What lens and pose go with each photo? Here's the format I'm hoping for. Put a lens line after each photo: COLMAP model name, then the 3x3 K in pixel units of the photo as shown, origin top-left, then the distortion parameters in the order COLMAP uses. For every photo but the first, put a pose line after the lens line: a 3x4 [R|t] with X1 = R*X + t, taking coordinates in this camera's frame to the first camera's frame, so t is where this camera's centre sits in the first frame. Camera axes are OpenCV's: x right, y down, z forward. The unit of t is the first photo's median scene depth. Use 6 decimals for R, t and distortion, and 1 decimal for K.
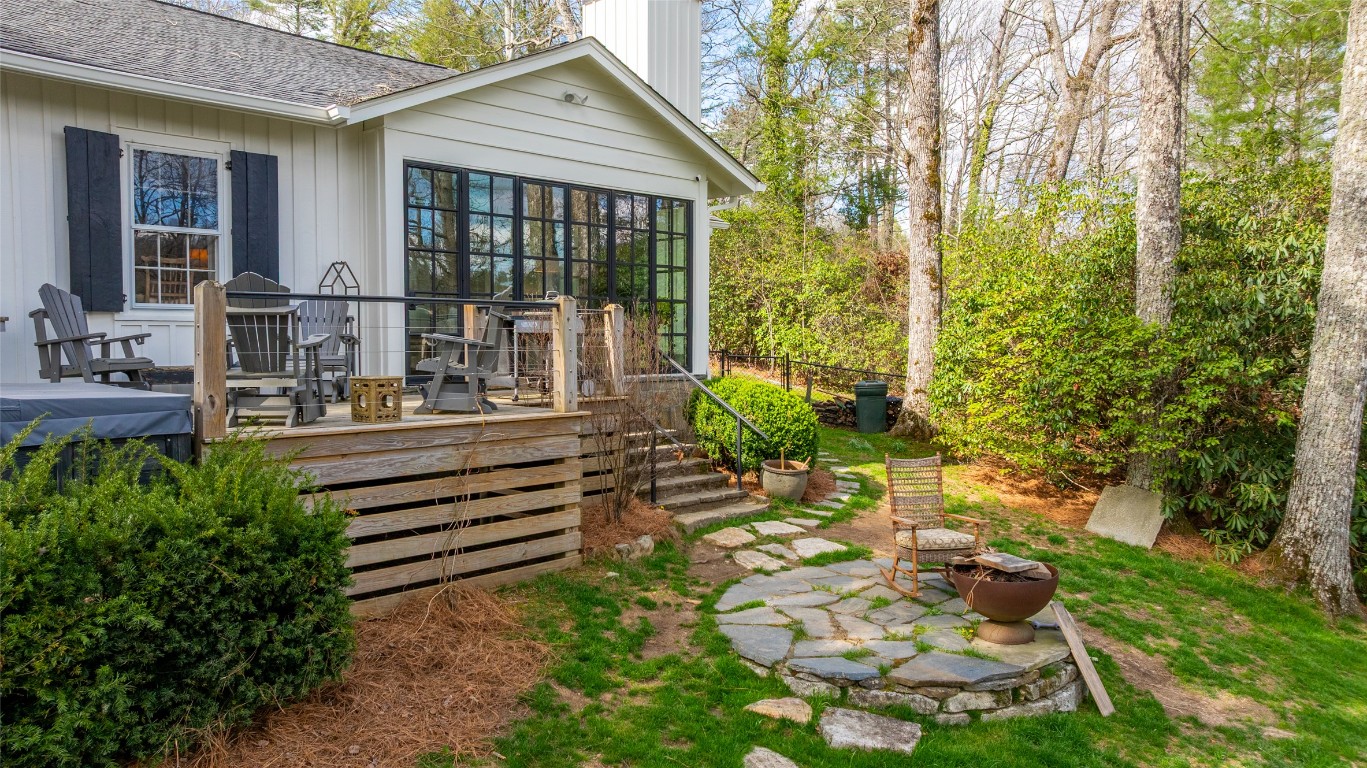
lens RADIAL K [[962.5, 0, 683.5], [0, 962.5, 384.0], [0, 0, 1]] dist [-0.059685, 0.050318]
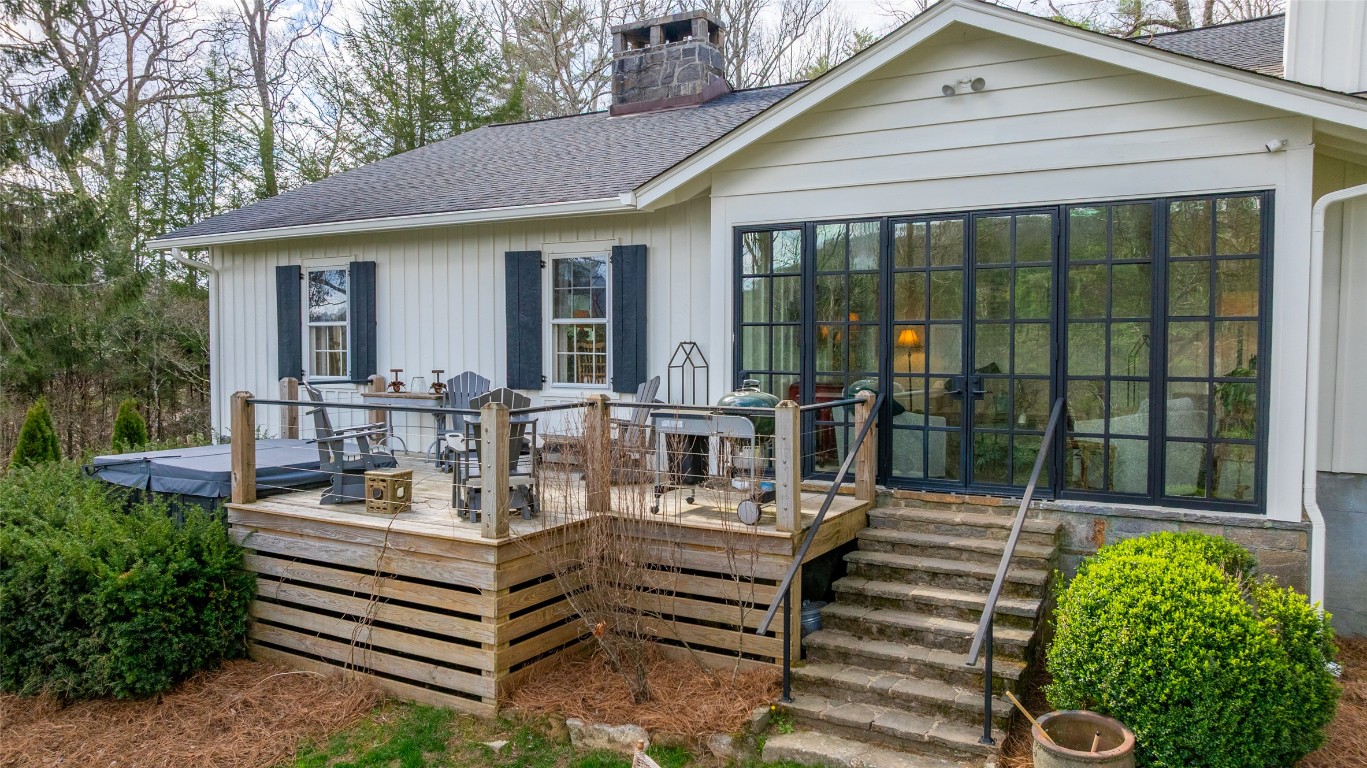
lens RADIAL K [[962.5, 0, 683.5], [0, 962.5, 384.0], [0, 0, 1]] dist [-0.059685, 0.050318]
pose [[0.232547, 0.041772, -0.971688, 0.703451], [-0.045710, 0.998443, 0.031983, -0.134445], [0.971510, 0.036978, 0.234094, 0.891350]]
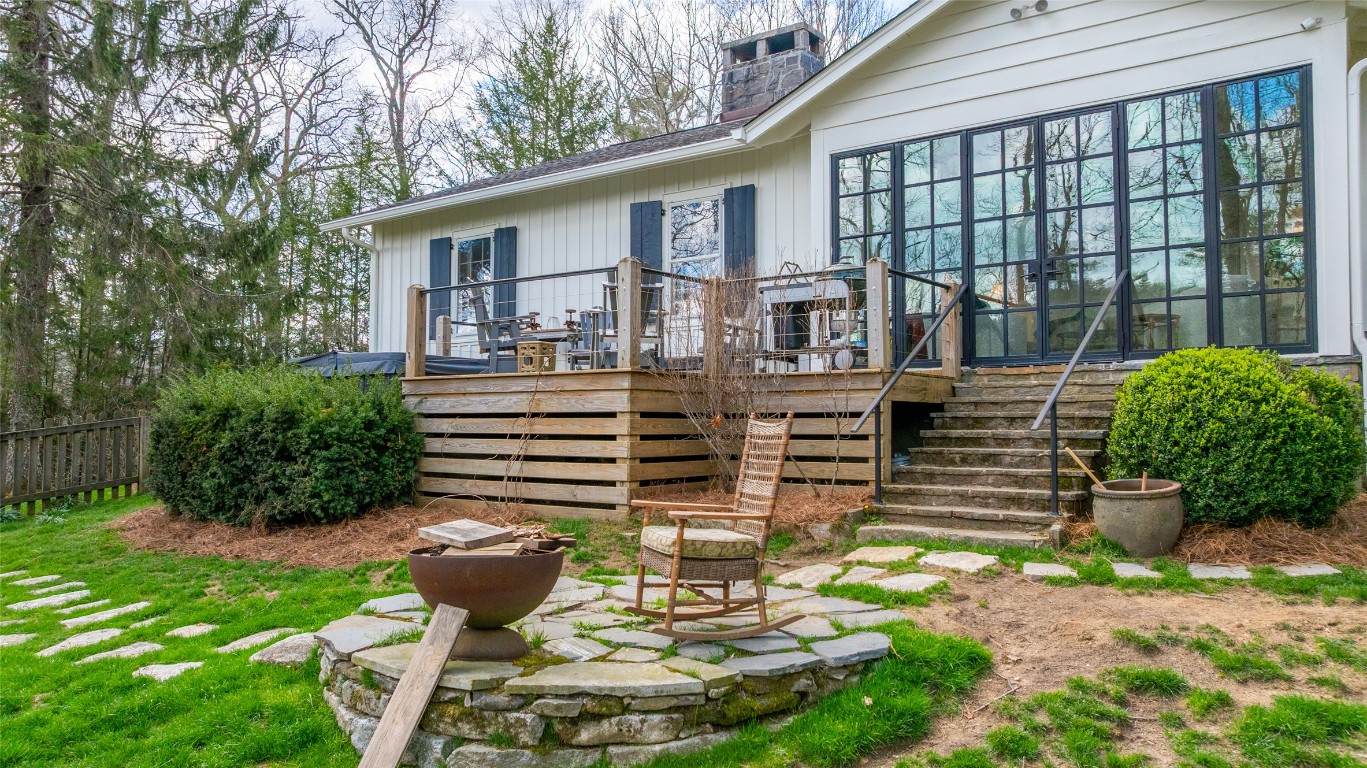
lens RADIAL K [[962.5, 0, 683.5], [0, 962.5, 384.0], [0, 0, 1]] dist [-0.059685, 0.050318]
pose [[0.123072, -0.041549, -0.991528, 0.849655], [-0.045394, 0.997842, -0.047448, 0.085443], [0.991359, 0.050849, 0.120920, 0.869696]]
